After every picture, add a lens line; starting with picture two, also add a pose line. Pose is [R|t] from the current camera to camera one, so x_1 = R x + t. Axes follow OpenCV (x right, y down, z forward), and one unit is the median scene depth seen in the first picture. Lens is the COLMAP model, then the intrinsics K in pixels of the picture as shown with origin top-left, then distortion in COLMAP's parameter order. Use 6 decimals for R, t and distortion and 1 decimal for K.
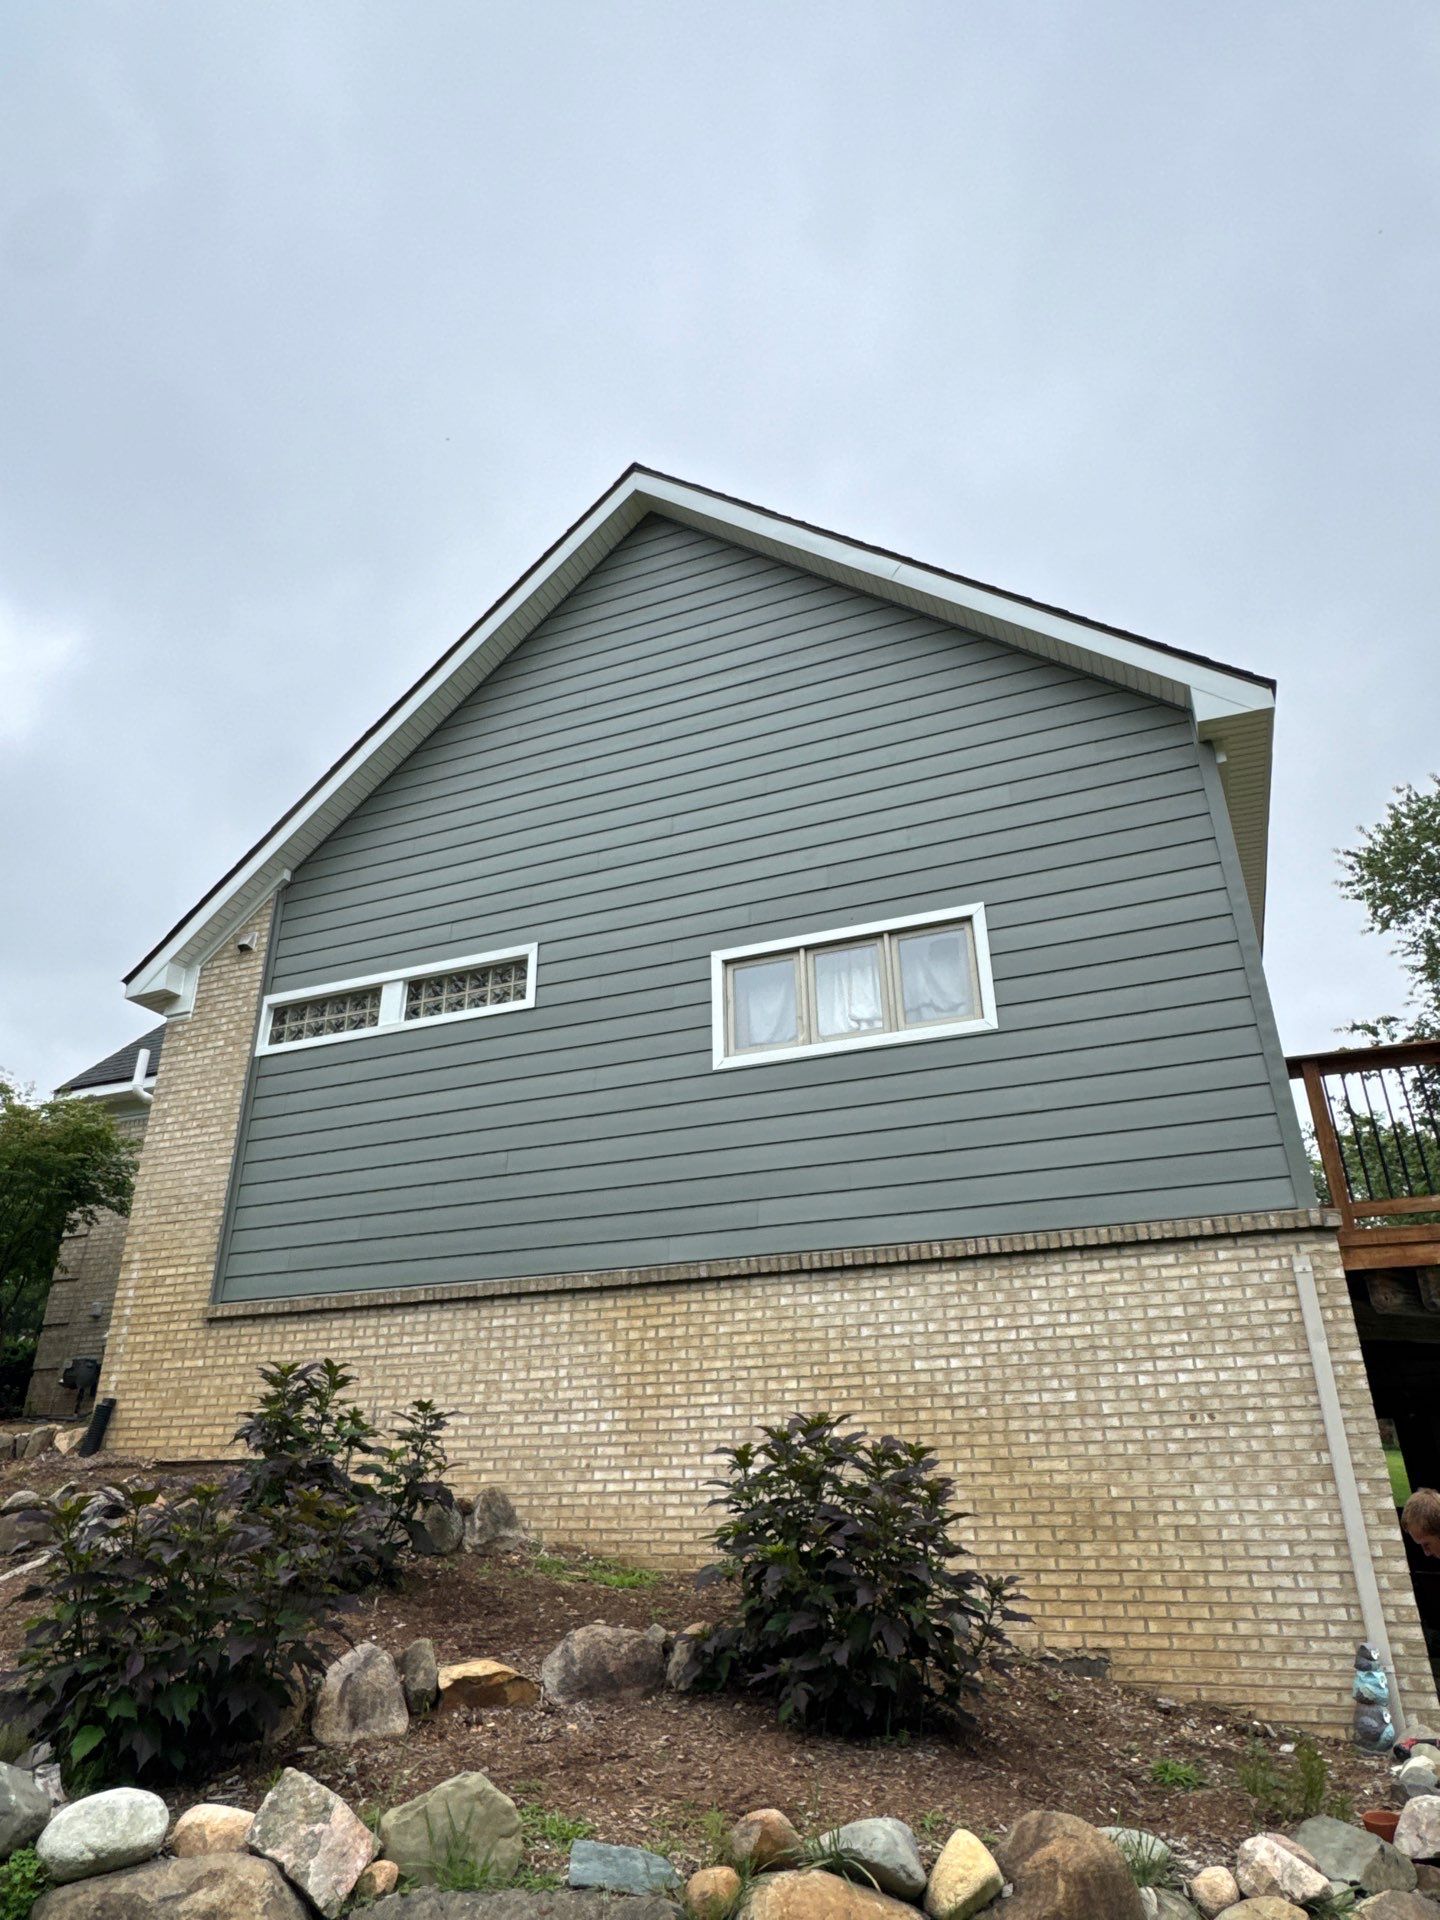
lens RADIAL K [[1156.1, 0, 720.0], [0, 1156.1, 960.0], [0, 0, 1]] dist [-0.004041, 0.000818]
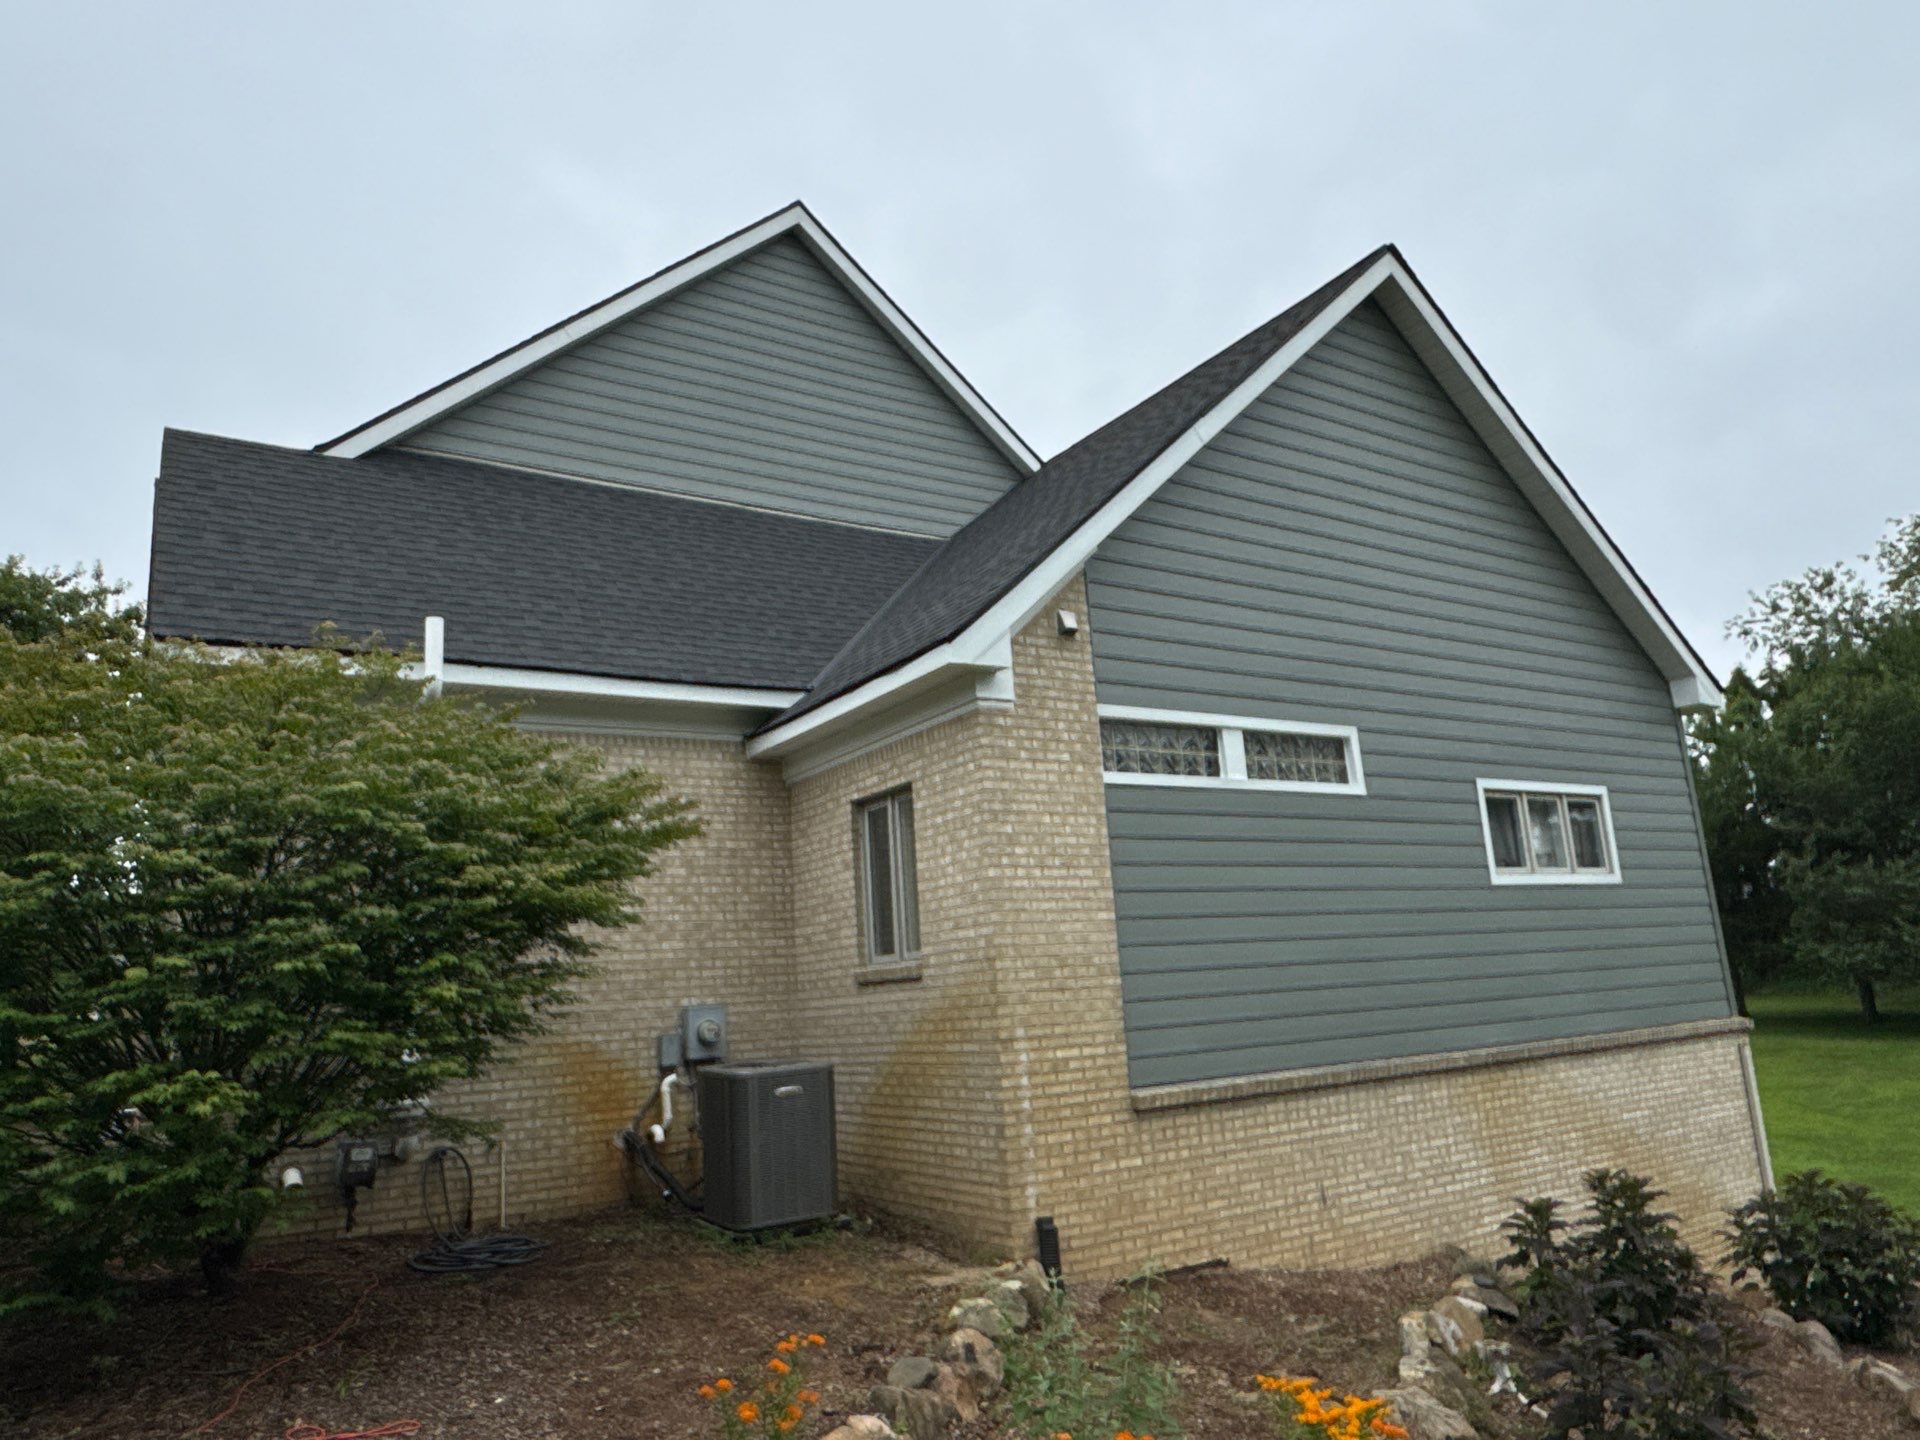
lens RADIAL K [[1269.1, 0, 957.8], [0, 1269.1, 727.9], [0, 0, 1]] dist [-0.001450, -0.001269]
pose [[0.576874, 0.147968, 0.803319, -1.549016], [-0.289717, 0.956582, 0.031851, 0.062874], [-0.763728, -0.251110, 0.594696, 0.736483]]
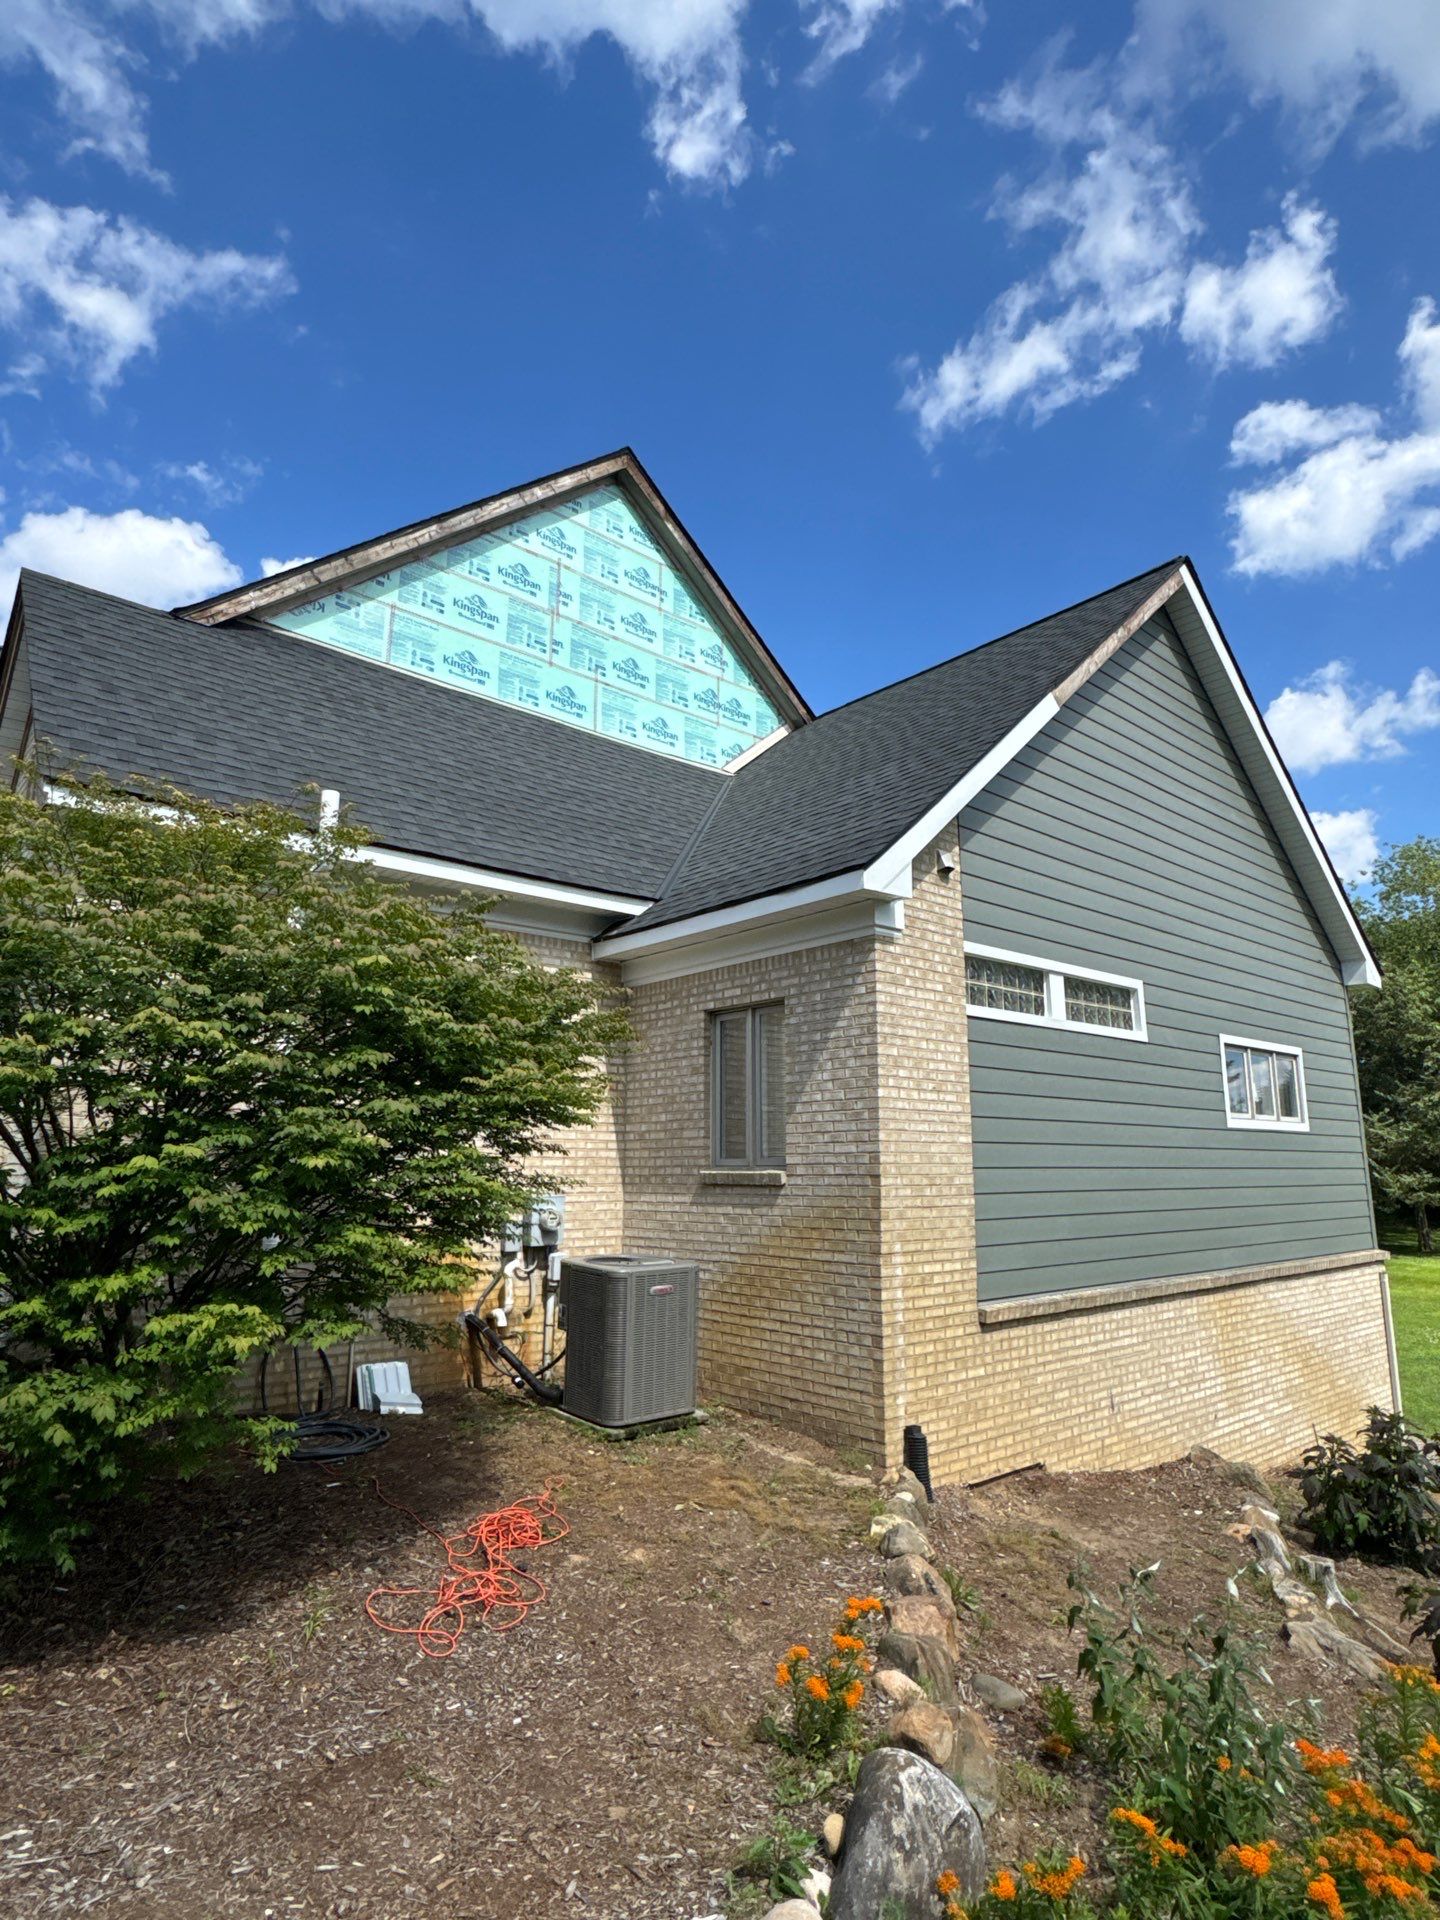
lens RADIAL K [[1060.9, 0, 722.9], [0, 1060.9, 962.9], [0, 0, 1]] dist [-0.001788, 0.001412]
pose [[0.453747, 0.181221, 0.872510, -1.553045], [-0.377832, 0.925865, 0.004188, 0.147915], [-0.807067, -0.331563, 0.488579, 1.013820]]
